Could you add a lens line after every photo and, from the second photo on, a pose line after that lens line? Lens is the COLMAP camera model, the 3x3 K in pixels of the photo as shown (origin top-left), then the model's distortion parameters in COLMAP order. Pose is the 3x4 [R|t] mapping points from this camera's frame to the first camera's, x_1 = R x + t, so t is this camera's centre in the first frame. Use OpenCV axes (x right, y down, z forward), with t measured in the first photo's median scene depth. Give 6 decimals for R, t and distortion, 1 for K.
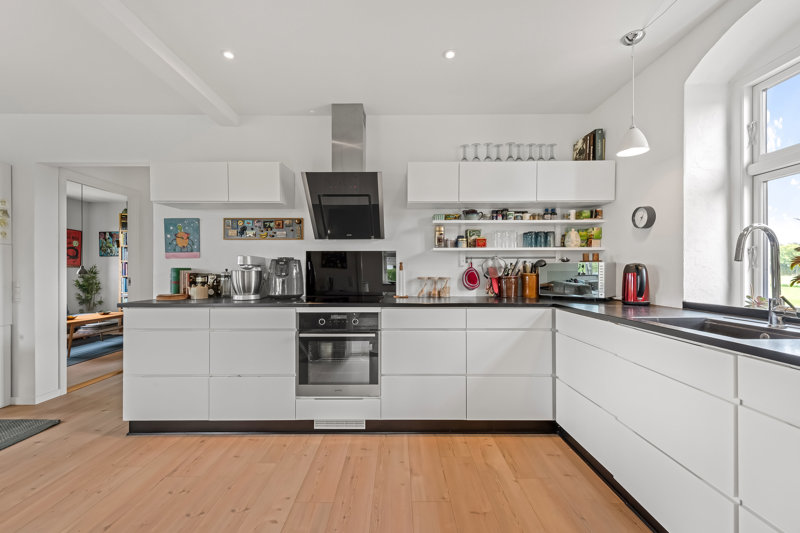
lens RADIAL K [[329.5, 0, 397.2], [0, 329.5, 273.2], [0, 0, 1]] dist [-0.001888, -0.000290]
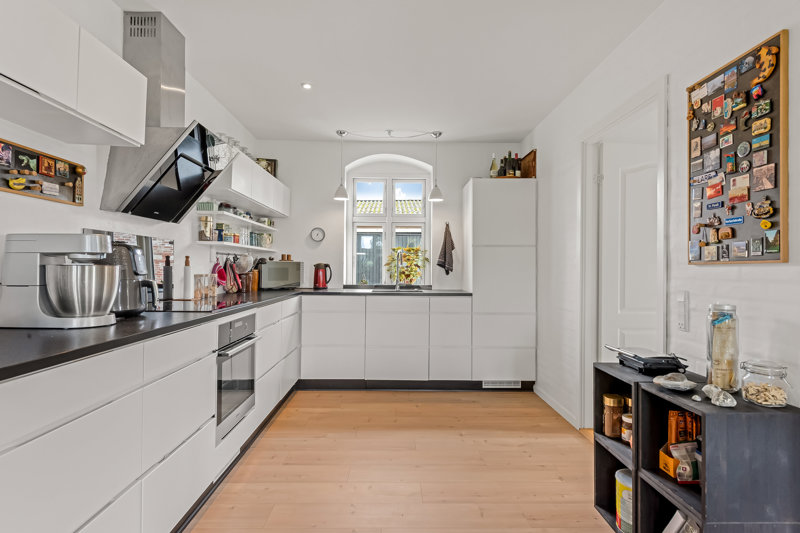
lens RADIAL K [[433.3, 0, 393.6], [0, 433.3, 268.6], [0, 0, 1]] dist [0.068332, 0.001779]
pose [[-0.027992, 0.000077, 0.999608, -1.148342], [-0.006787, 0.999977, -0.000267, -0.005262], [-0.999585, -0.006791, -0.027991, 0.581570]]
